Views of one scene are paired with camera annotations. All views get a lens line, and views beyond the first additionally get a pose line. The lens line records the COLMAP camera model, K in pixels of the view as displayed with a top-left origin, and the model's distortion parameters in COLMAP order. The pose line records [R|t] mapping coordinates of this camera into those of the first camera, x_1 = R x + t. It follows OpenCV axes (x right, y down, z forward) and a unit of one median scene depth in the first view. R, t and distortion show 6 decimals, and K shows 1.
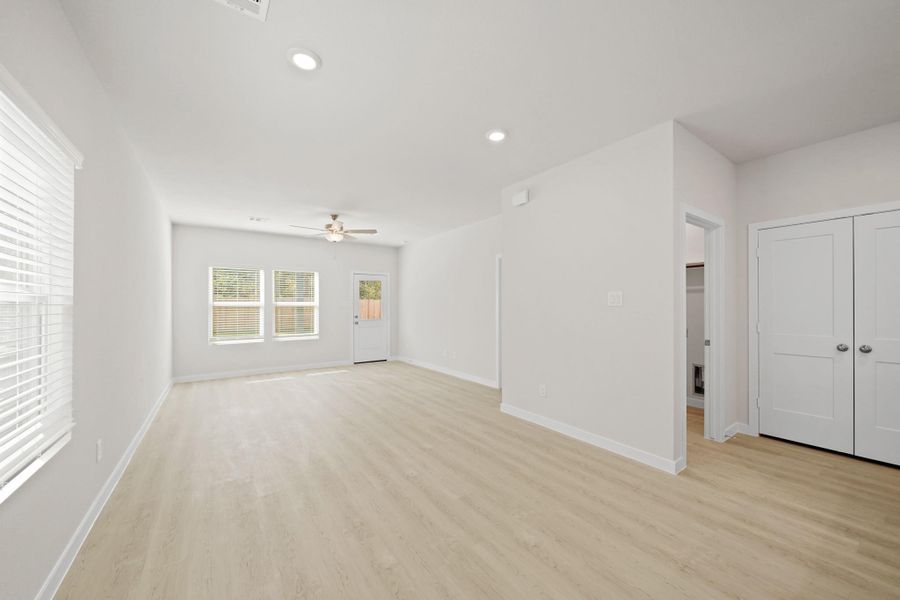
lens RADIAL K [[324.8, 0, 447.6], [0, 324.8, 306.6], [0, 0, 1]] dist [-0.006931, 0.000203]
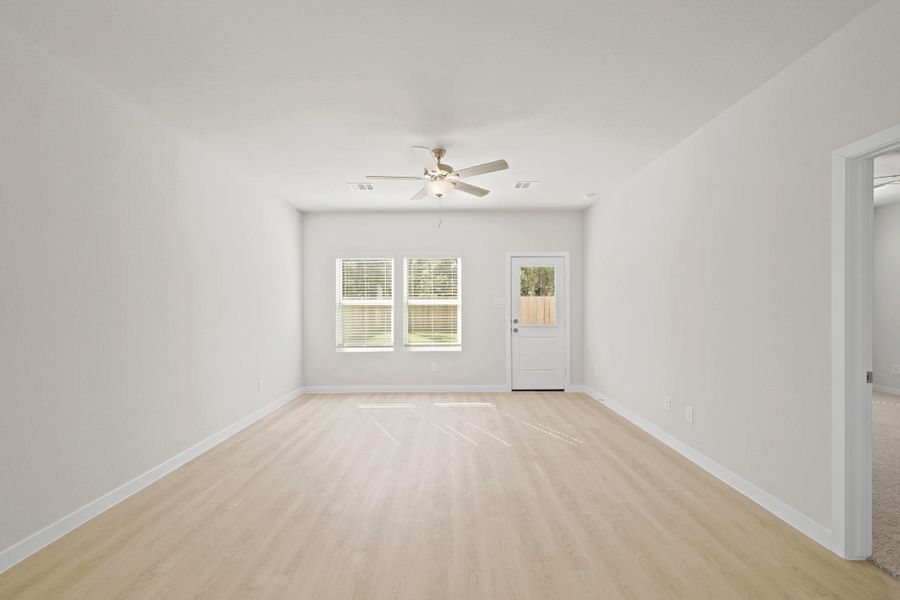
lens RADIAL K [[349.4, 0, 453.7], [0, 349.4, 304.1], [0, 0, 1]] dist [-0.002296, 0.000026]
pose [[0.824667, -0.002466, -0.565613, 0.025585], [0.001316, 0.999996, -0.002441, -0.001992], [0.565617, 0.001269, 0.824667, 0.392978]]
